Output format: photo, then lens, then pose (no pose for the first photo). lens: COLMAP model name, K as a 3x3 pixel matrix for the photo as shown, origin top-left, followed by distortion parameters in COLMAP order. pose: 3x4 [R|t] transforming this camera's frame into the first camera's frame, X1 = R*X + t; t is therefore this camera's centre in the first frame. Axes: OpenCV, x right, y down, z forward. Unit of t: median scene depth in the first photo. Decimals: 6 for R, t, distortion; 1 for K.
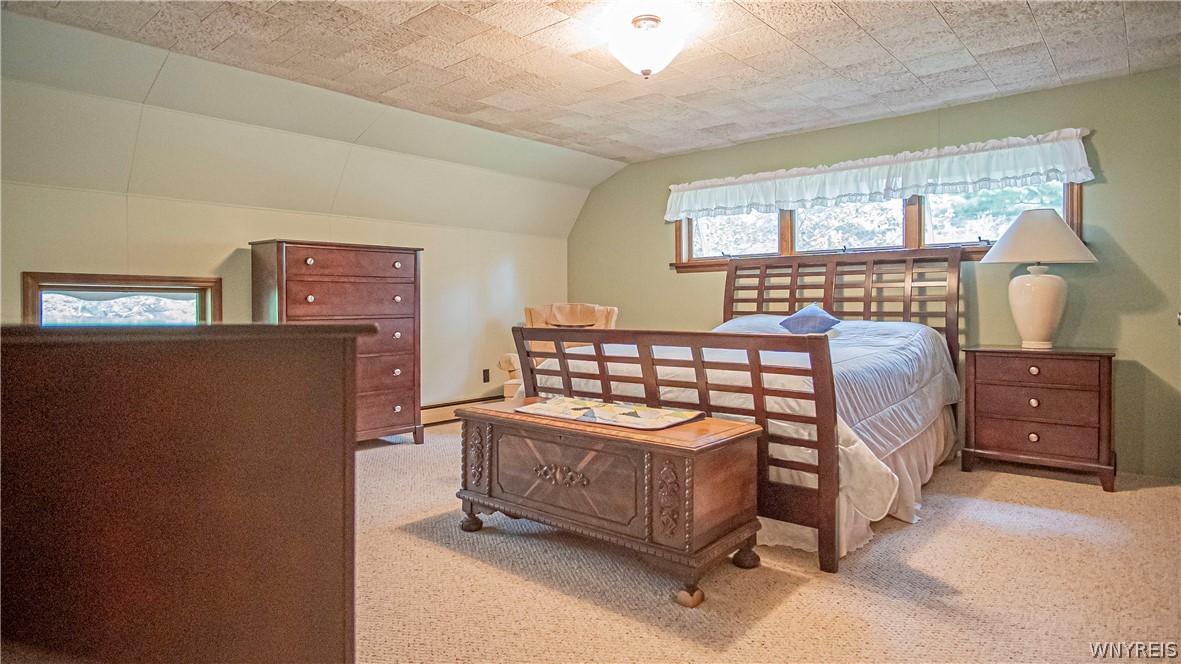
lens RADIAL K [[681.3, 0, 589.0], [0, 681.3, 298.7], [0, 0, 1]] dist [-0.001921, -0.000203]
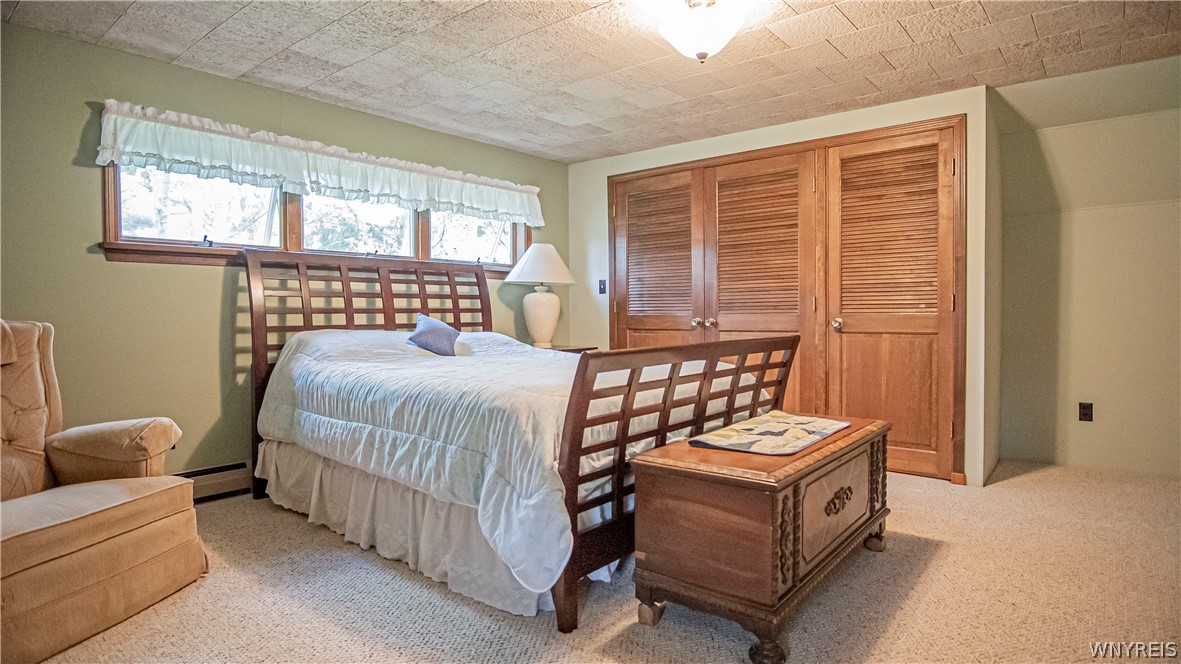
lens RADIAL K [[650.9, 0, 590.5], [0, 650.9, 332.0], [0, 0, 1]] dist [-0.006361, -0.000760]
pose [[-0.034238, -0.027549, 0.999034, -0.545761], [-0.004275, 0.999615, 0.027419, 0.005567], [-0.999405, -0.003332, -0.034343, 0.827072]]
